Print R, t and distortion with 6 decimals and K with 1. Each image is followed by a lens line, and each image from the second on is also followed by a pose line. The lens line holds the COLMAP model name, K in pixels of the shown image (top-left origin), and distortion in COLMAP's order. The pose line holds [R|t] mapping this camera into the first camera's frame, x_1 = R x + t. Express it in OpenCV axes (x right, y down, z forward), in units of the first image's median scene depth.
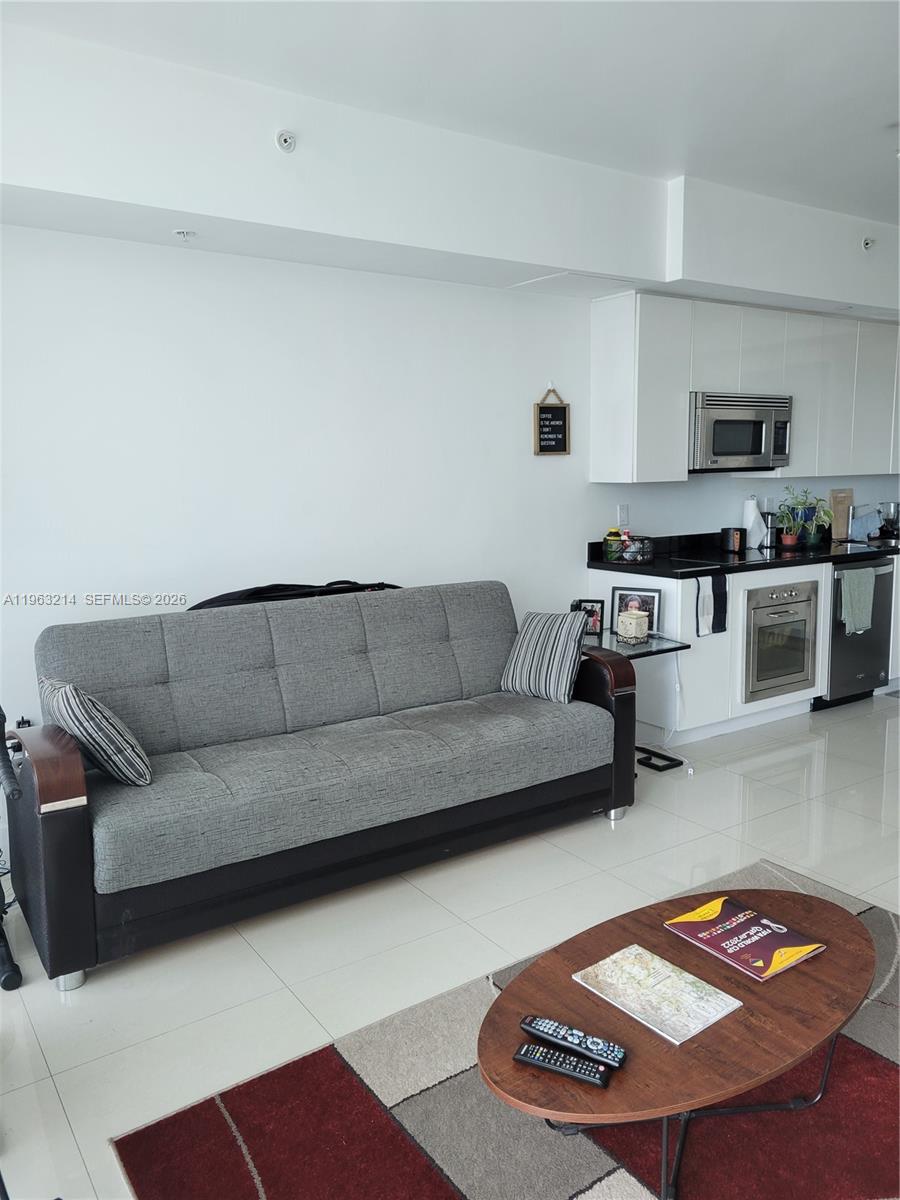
lens RADIAL K [[902.6, 0, 451.5], [0, 902.6, 588.7], [0, 0, 1]] dist [0.052444, -0.016354]
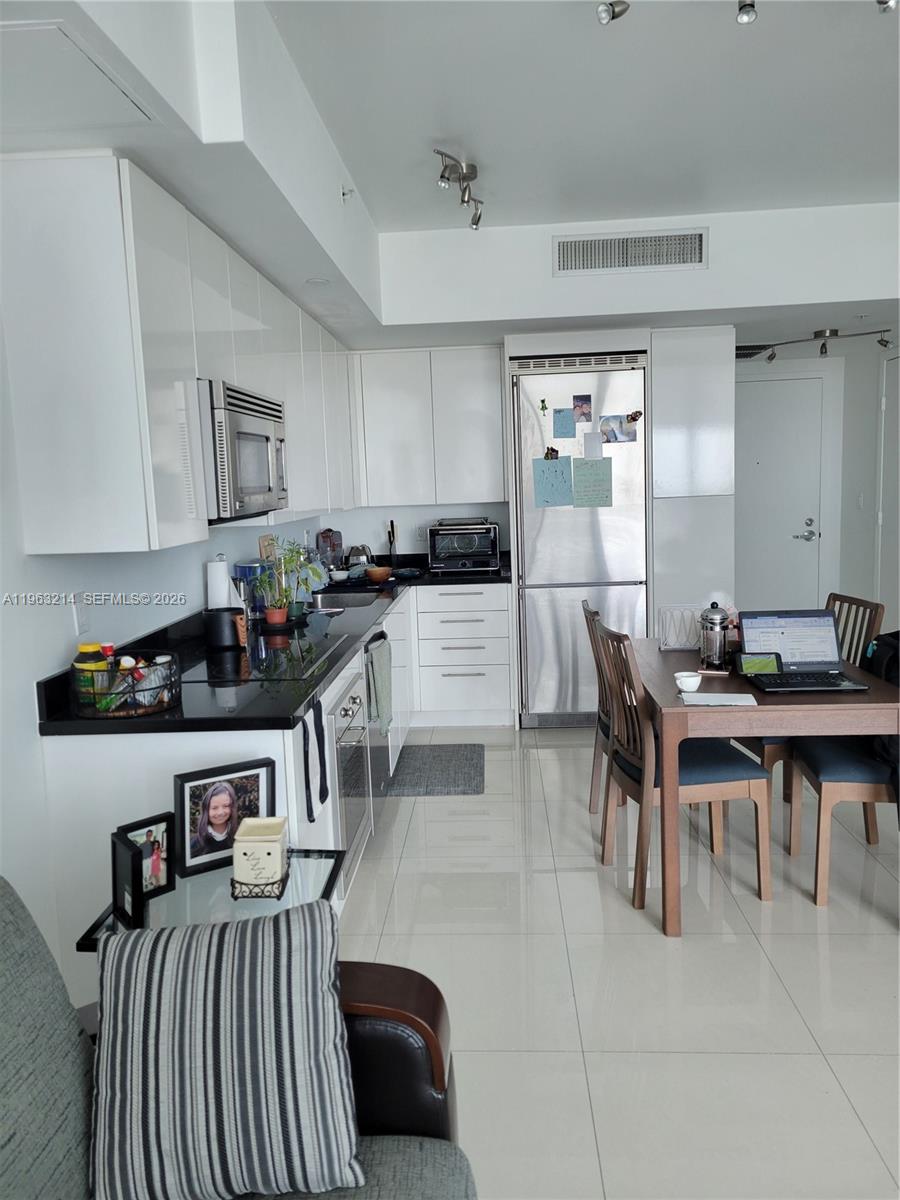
lens RADIAL K [[902.6, 0, 454.4], [0, 902.6, 597.4], [0, 0, 1]] dist [0.052444, -0.016354]
pose [[0.607294, -0.110243, 0.786791, -0.080944], [0.130647, 0.990701, 0.037973, -0.080637], [-0.783661, 0.079731, 0.616050, 0.513073]]
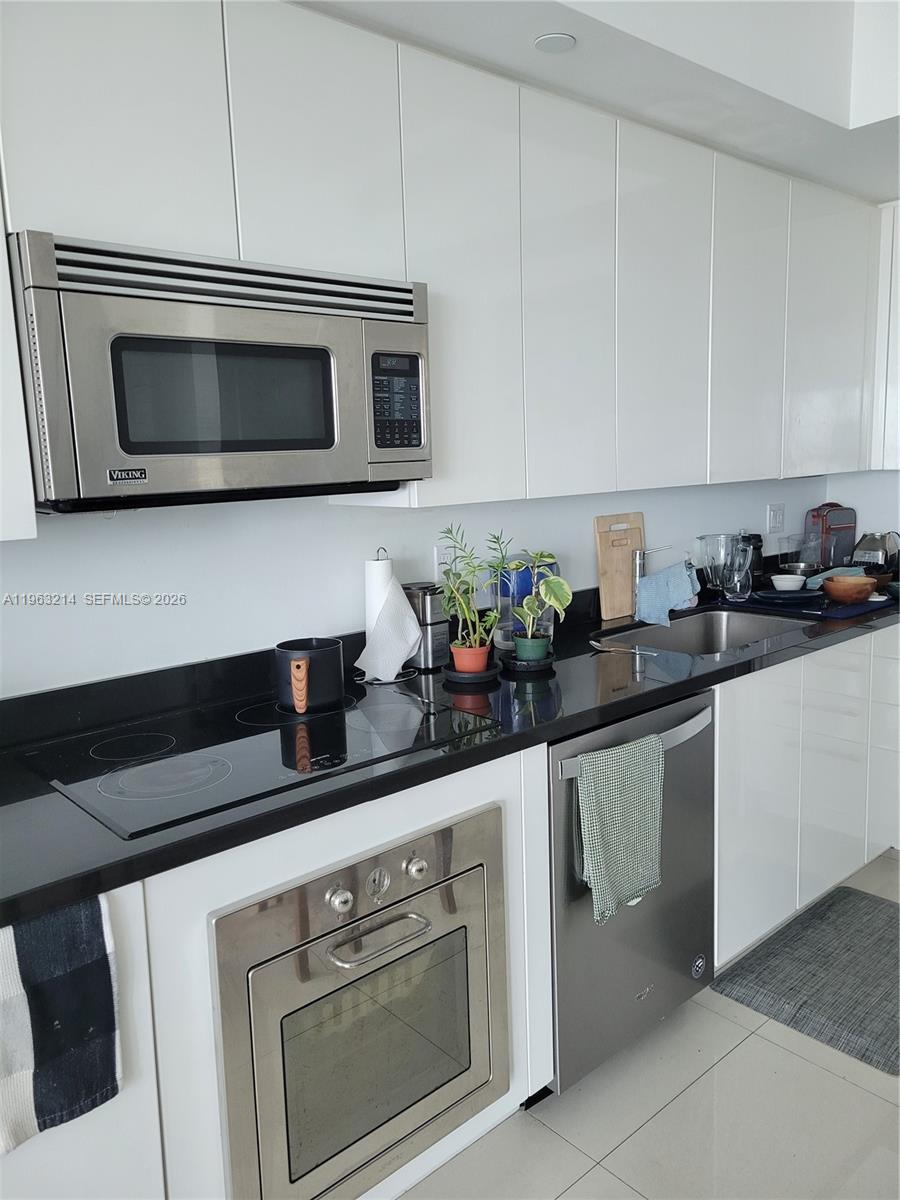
lens RADIAL K [[902.6, 0, 448.0], [0, 902.6, 592.4], [0, 0, 1]] dist [0.052444, -0.016354]
pose [[0.992379, -0.035183, 0.118090, 0.337321], [0.033431, 0.999300, 0.016779, -0.095430], [-0.118597, -0.012703, 0.992861, 0.642485]]
